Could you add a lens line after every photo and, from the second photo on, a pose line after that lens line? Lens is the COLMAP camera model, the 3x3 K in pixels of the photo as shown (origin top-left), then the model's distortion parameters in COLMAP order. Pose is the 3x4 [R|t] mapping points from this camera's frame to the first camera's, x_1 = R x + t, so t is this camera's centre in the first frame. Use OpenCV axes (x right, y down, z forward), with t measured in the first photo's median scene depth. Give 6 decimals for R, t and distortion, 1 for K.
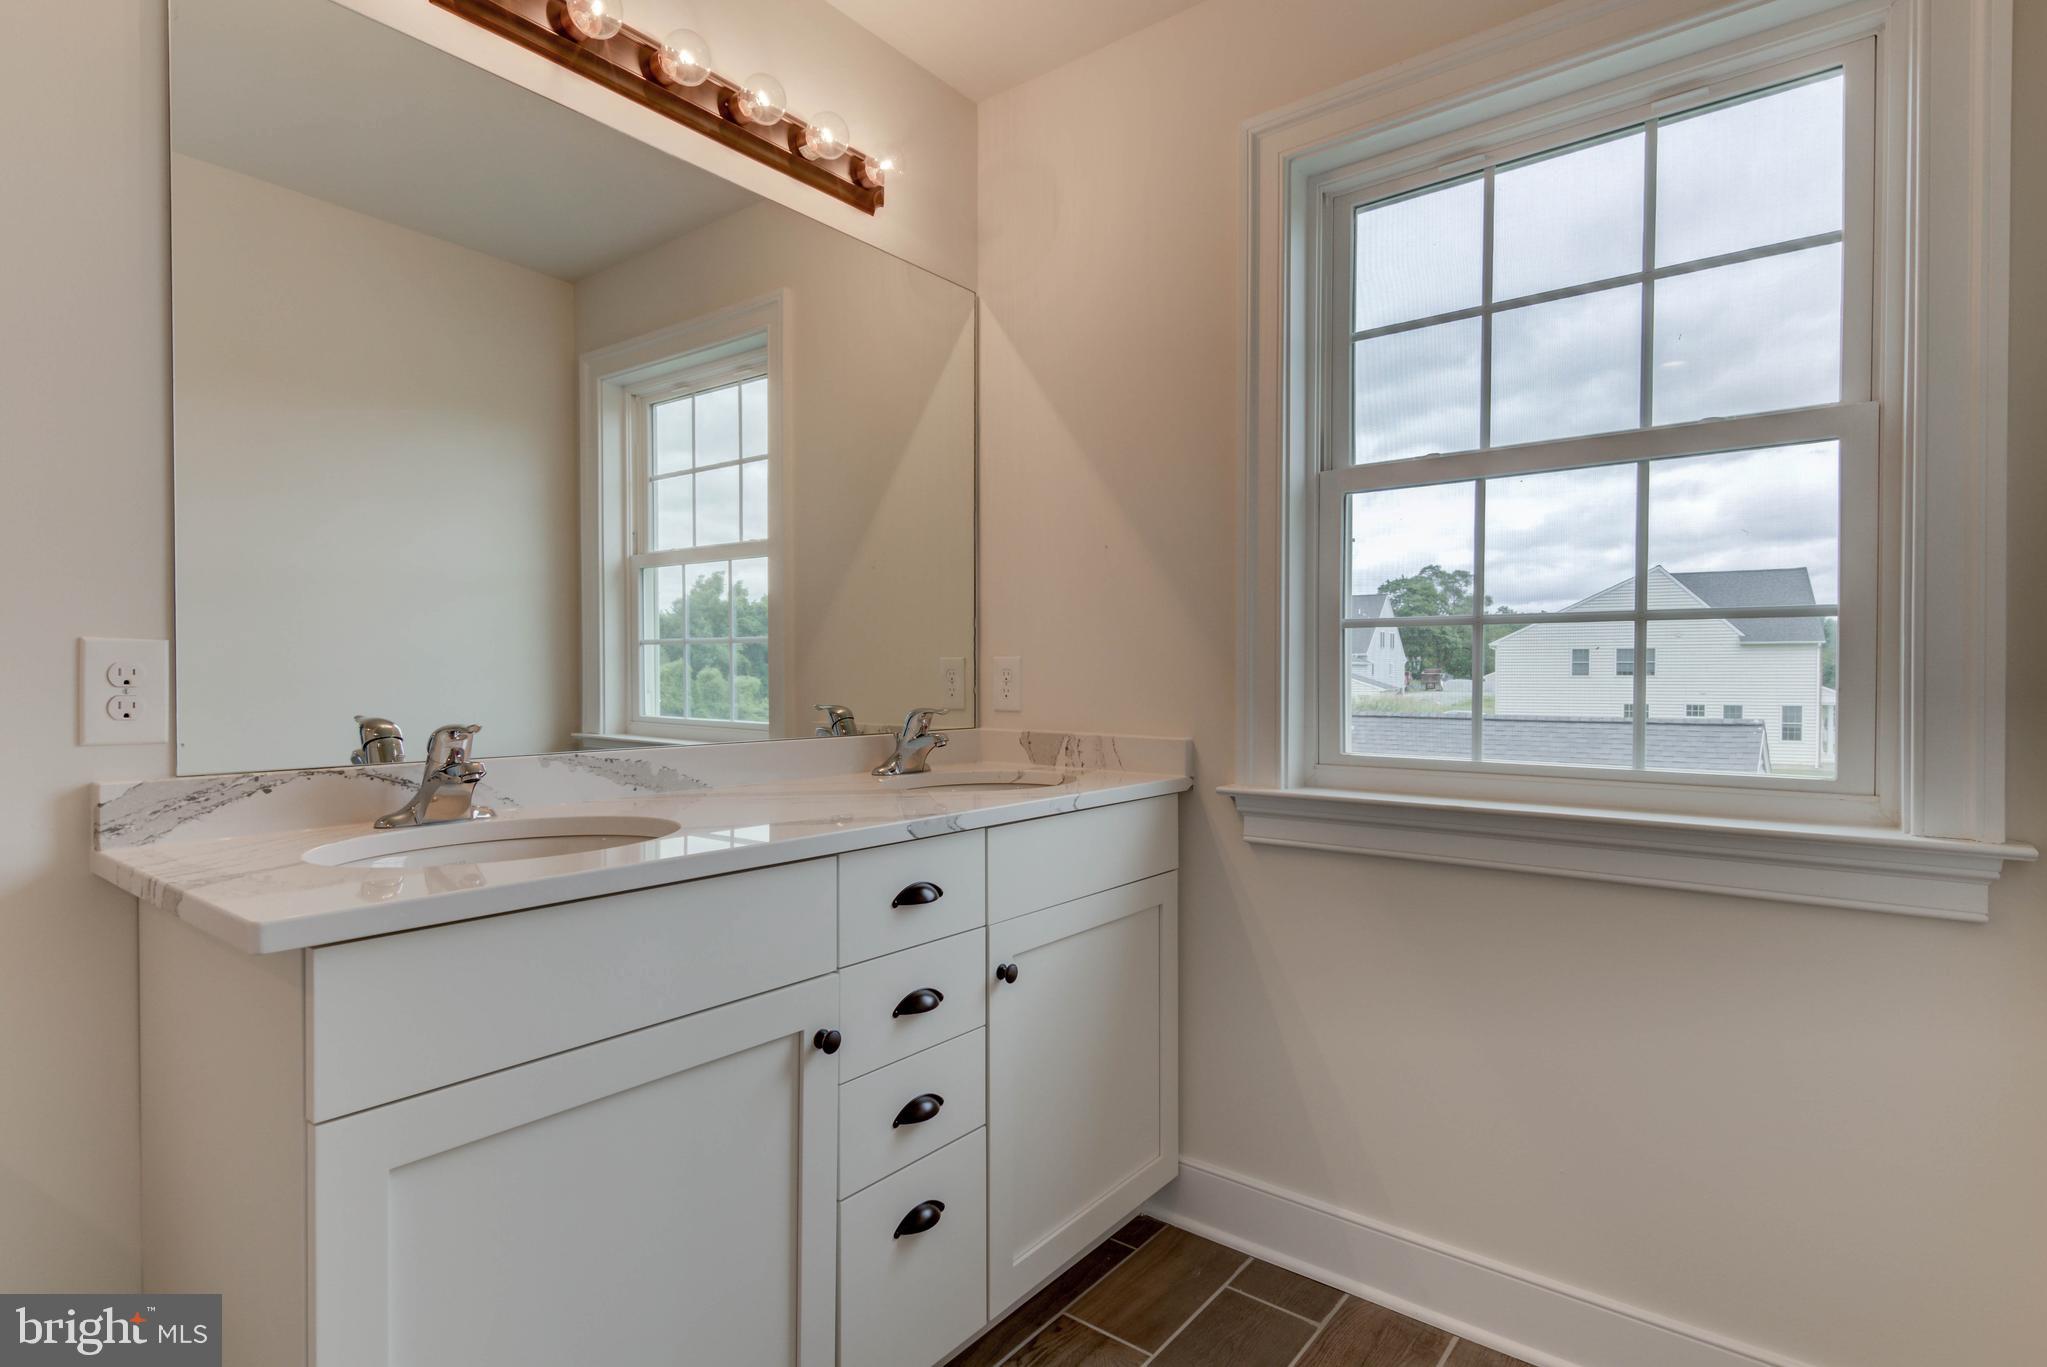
lens RADIAL K [[1026.7, 0, 1014.5], [0, 1026.7, 681.3], [0, 0, 1]] dist [0.023290, -0.008823]
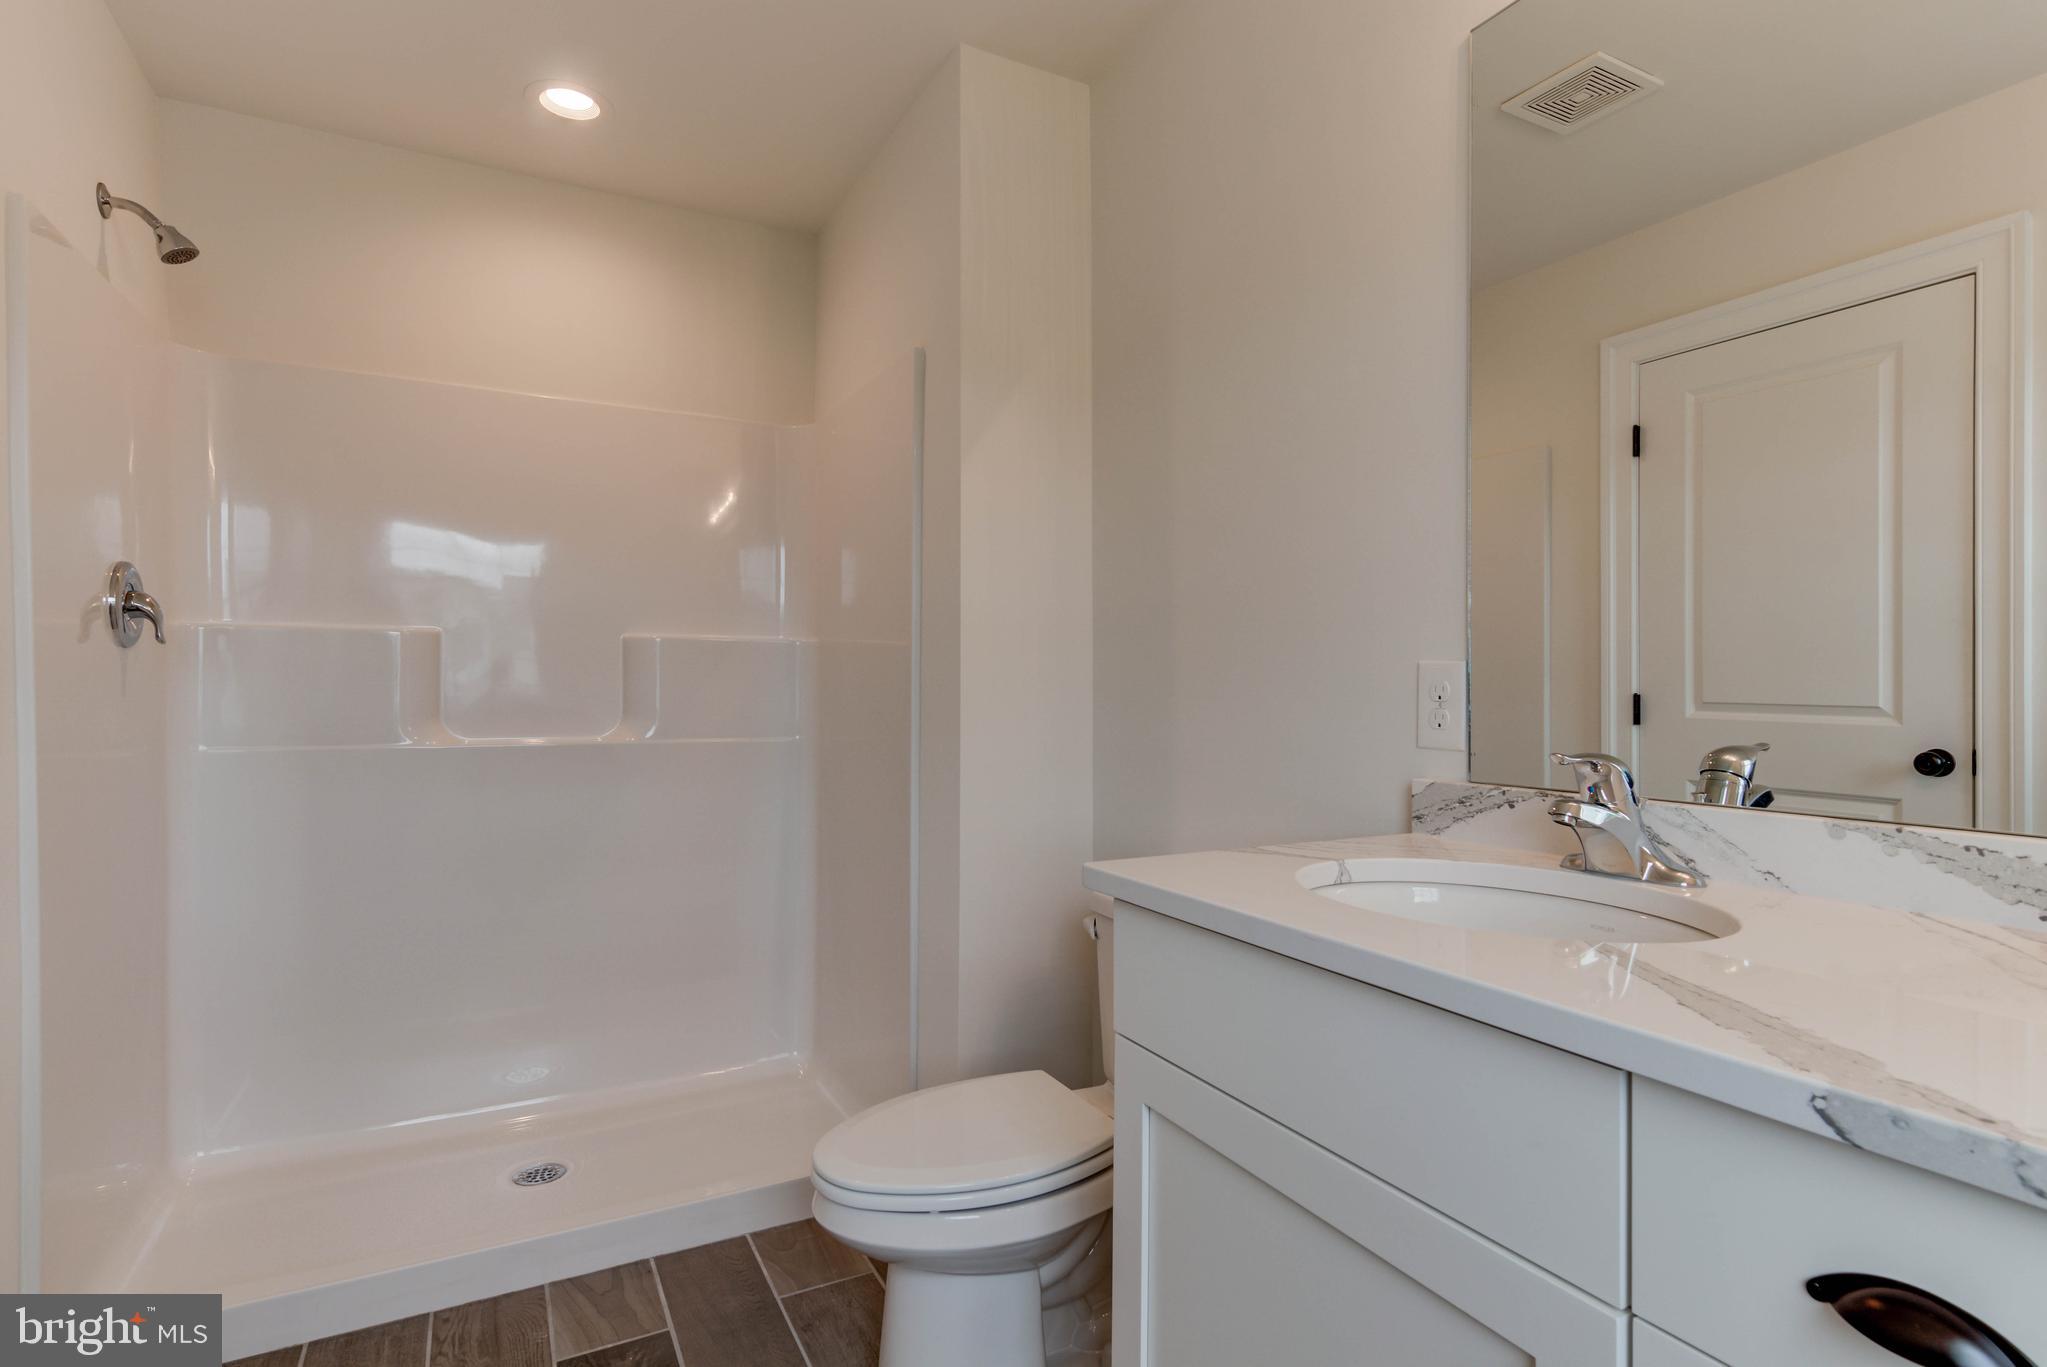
lens RADIAL K [[1026.7, 0, 1019.4], [0, 1026.7, 689.6], [0, 0, 1]] dist [0.023290, -0.008823]
pose [[-0.414139, -0.002081, -0.910211, 0.267440], [-0.008266, 0.999965, 0.001475, -0.003737], [0.910176, 0.008134, -0.414142, 0.658278]]
